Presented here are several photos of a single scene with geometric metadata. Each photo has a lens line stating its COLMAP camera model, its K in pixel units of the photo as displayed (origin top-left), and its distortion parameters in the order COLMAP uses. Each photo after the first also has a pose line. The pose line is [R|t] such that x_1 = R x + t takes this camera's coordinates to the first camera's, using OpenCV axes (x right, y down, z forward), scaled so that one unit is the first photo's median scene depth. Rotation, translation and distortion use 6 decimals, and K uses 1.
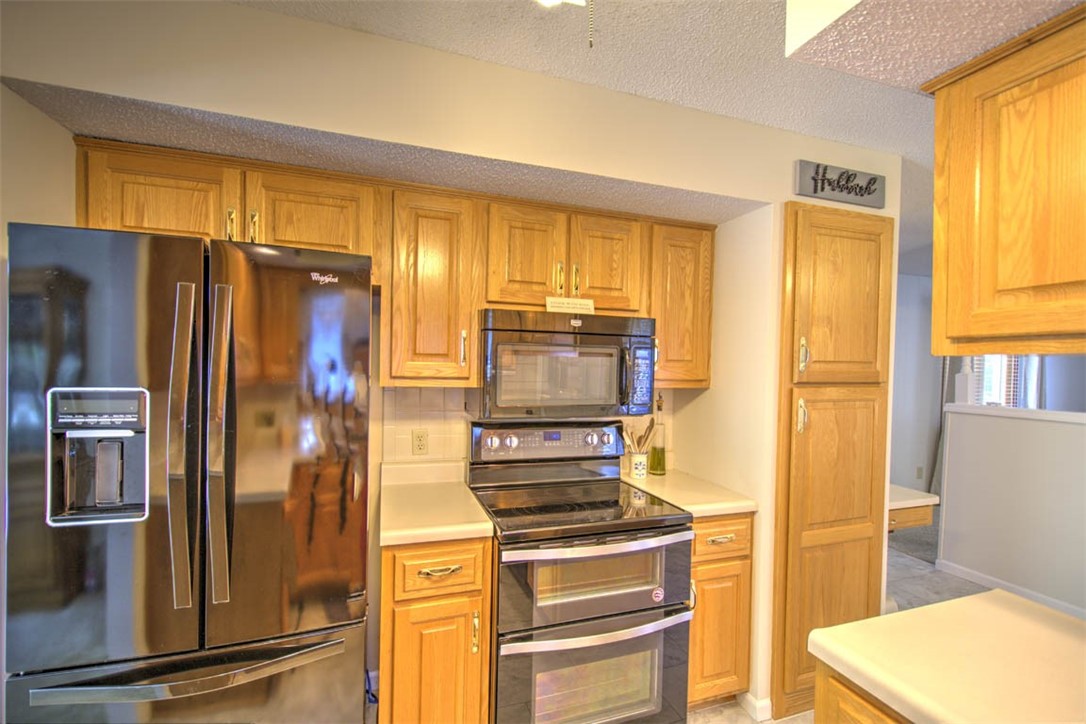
lens RADIAL K [[468.3, 0, 540.4], [0, 468.3, 372.9], [0, 0, 1]] dist [-0.000991, -0.000370]
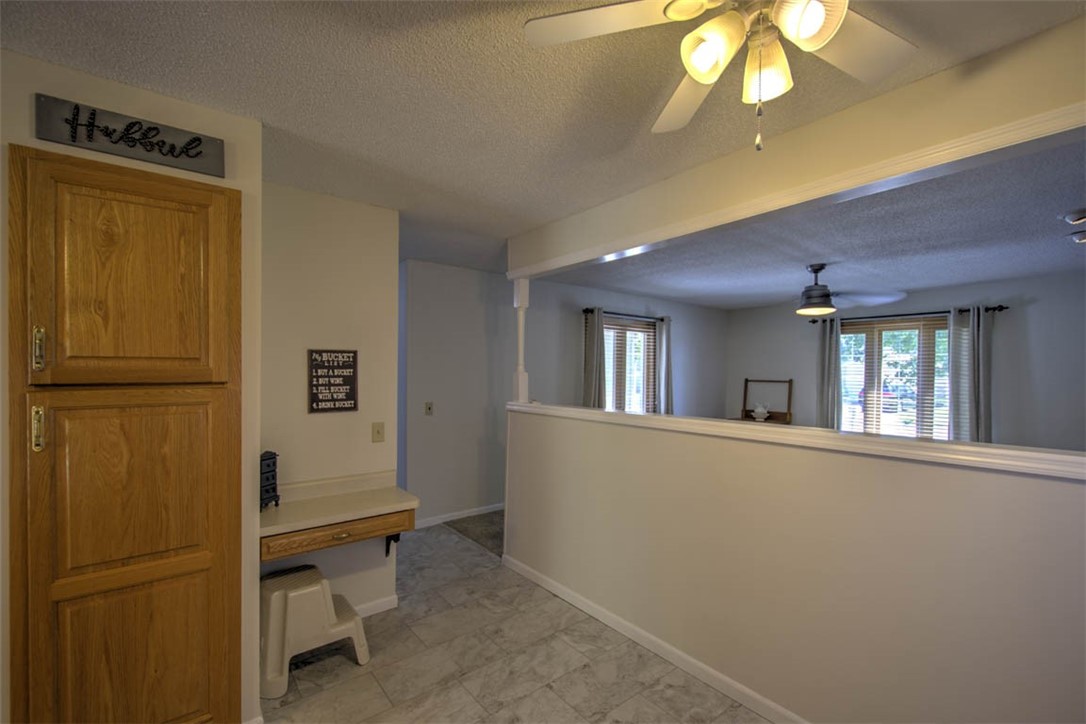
lens RADIAL K [[468.3, 0, 540.4], [0, 468.3, 372.9], [0, 0, 1]] dist [-0.000991, -0.000370]
pose [[0.941283, -0.015740, 0.337252, 1.034627], [0.019945, 0.999761, -0.009007, 0.023536], [-0.337030, 0.015205, 0.941371, 0.011139]]
